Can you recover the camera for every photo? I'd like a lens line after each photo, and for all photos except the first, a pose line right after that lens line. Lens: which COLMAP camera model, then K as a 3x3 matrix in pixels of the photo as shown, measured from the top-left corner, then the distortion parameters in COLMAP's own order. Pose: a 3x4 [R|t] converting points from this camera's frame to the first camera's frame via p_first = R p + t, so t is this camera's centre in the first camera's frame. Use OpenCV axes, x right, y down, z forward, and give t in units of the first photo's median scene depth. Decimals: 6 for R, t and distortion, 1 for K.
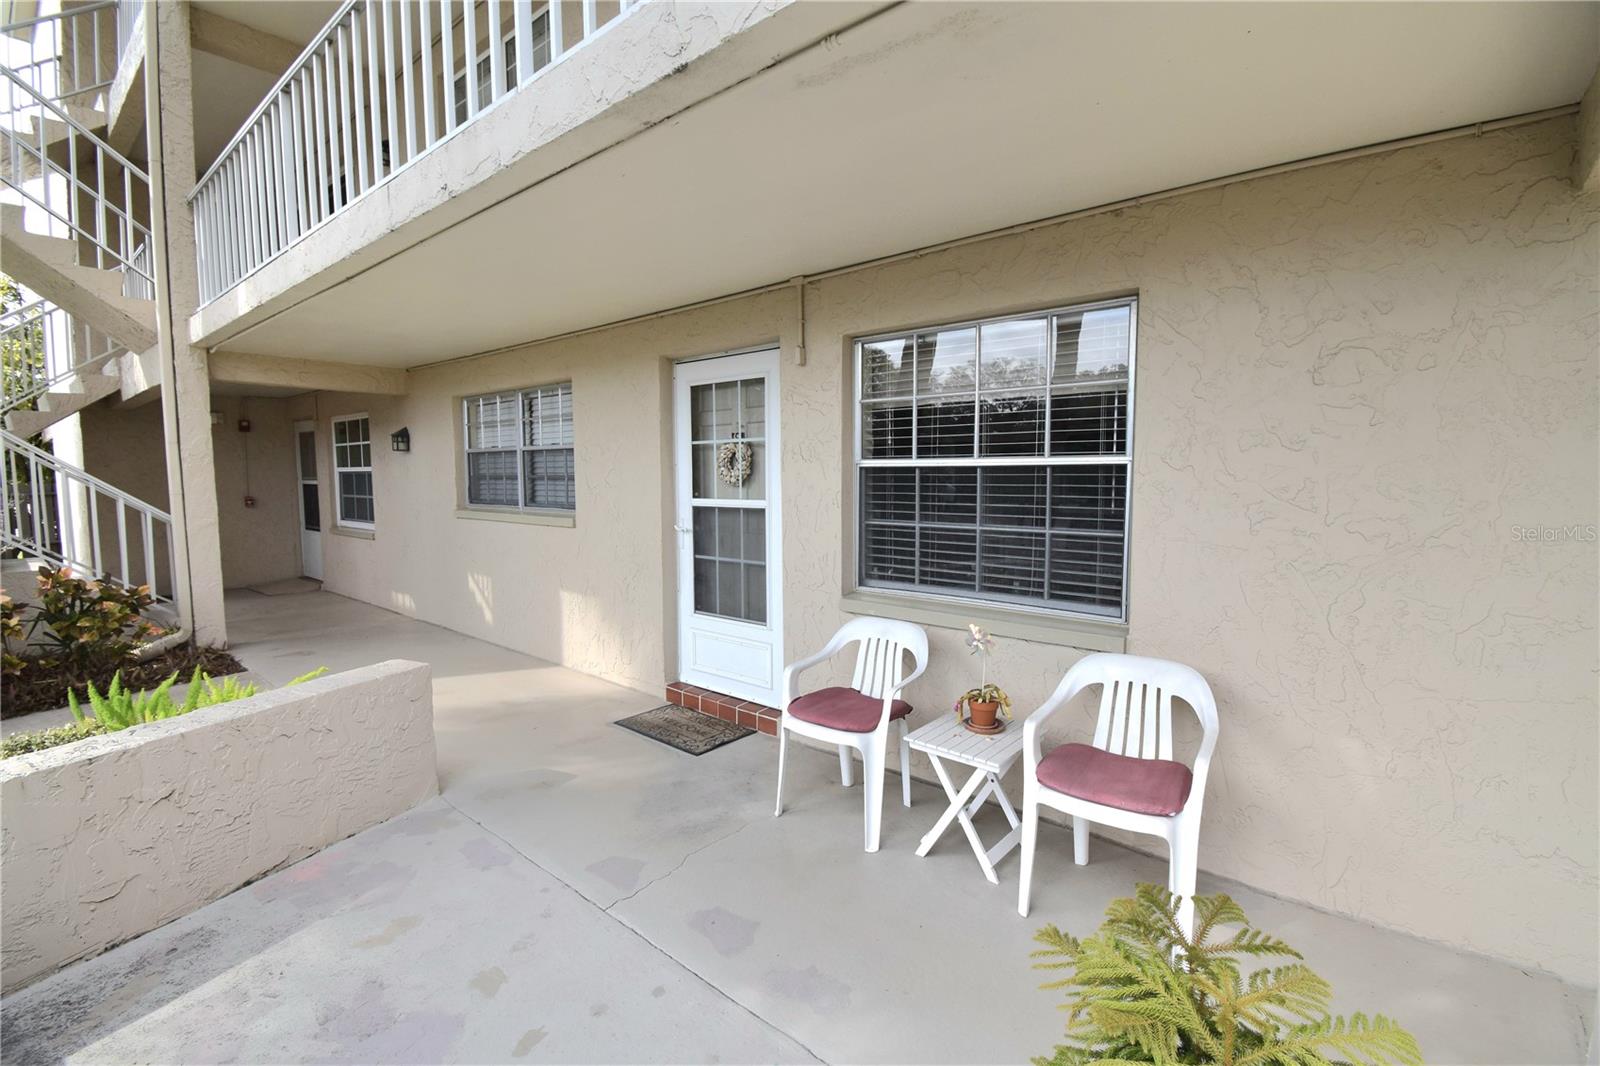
lens RADIAL K [[714.6, 0, 802.7], [0, 714.6, 529.9], [0, 0, 1]] dist [0.010110, -0.021577]
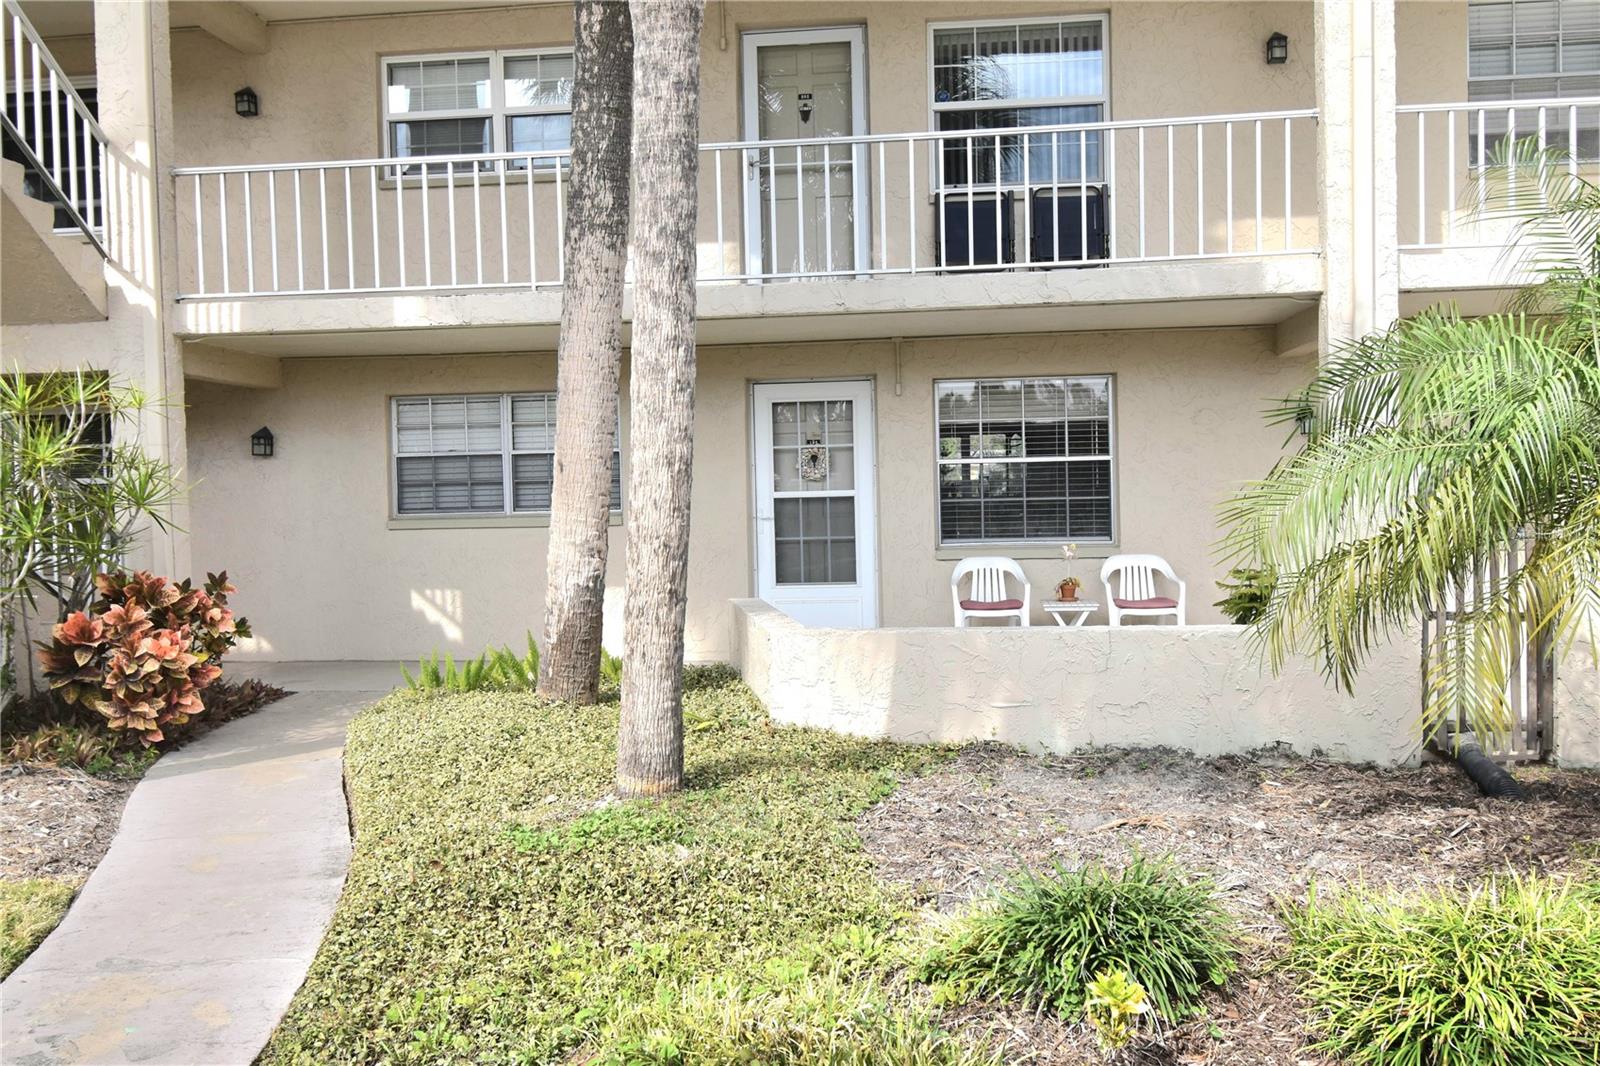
lens RADIAL K [[1344.7, 0, 811.7], [0, 1344.7, 537.9], [0, 0, 1]] dist [-0.003121, -0.030020]
pose [[0.820151, -0.033369, 0.571173, -1.597185], [0.064921, 0.997278, -0.034958, 0.134176], [-0.568452, 0.065752, 0.820085, -1.049313]]
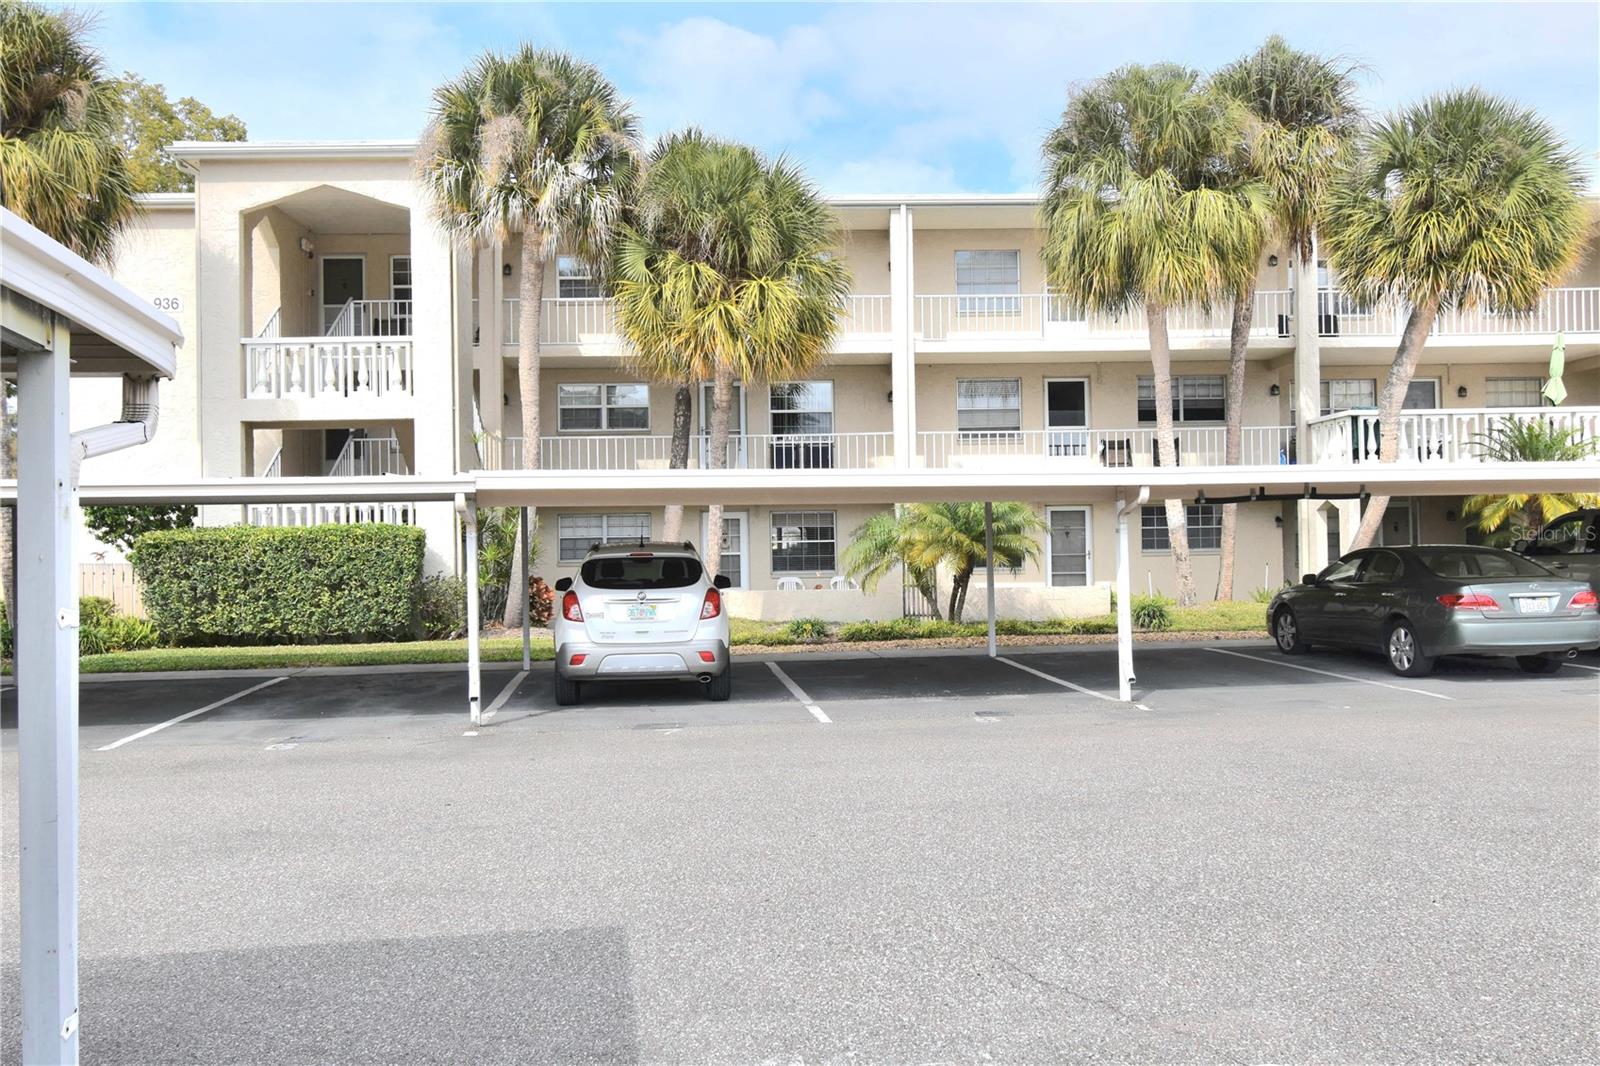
lens RADIAL K [[1344.7, 0, 801.8], [0, 1344.7, 534.3], [0, 0, 1]] dist [-0.003121, -0.030020]
pose [[0.734126, 0.000884, 0.679013, -4.471361], [0.069103, 0.994710, -0.076006, 0.409084], [-0.675488, 0.102720, 0.730181, -4.207444]]
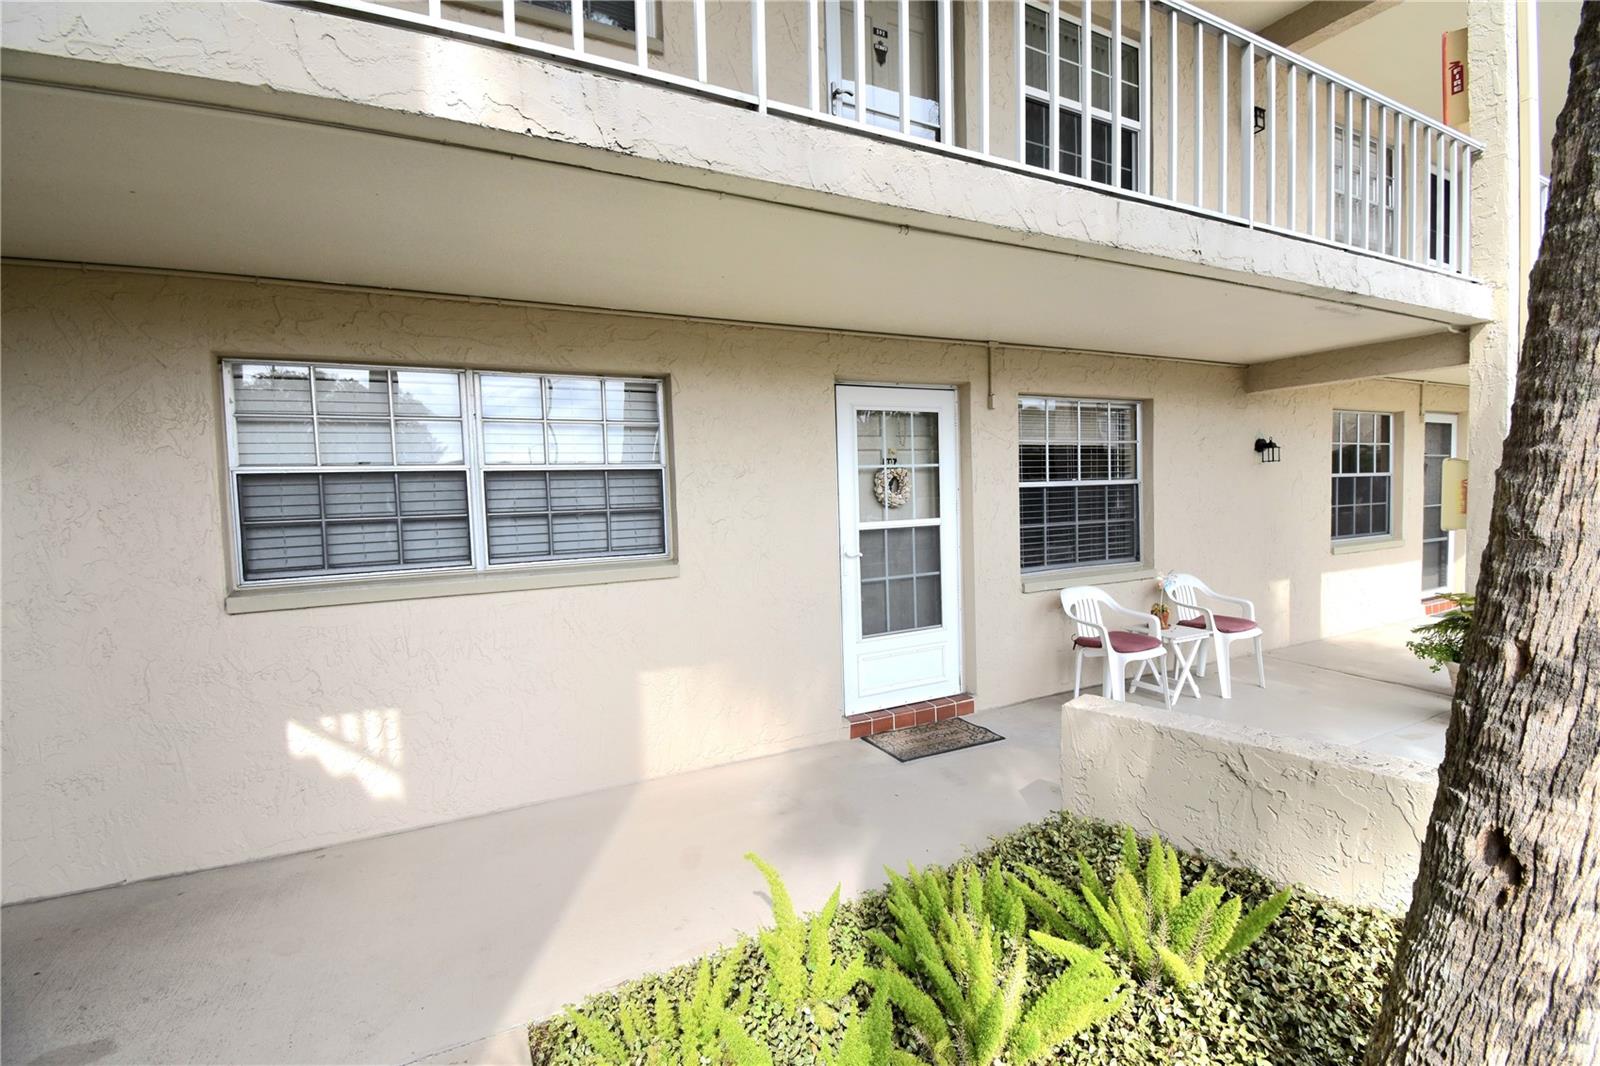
lens RADIAL K [[714.6, 0, 829.1], [0, 714.6, 528.6], [0, 0, 1]] dist [0.010110, -0.021577]
pose [[0.370214, -0.057750, 0.927150, -1.210143], [0.101610, 0.994595, 0.021378, -0.068279], [-0.923373, 0.086293, 0.374080, 0.745324]]
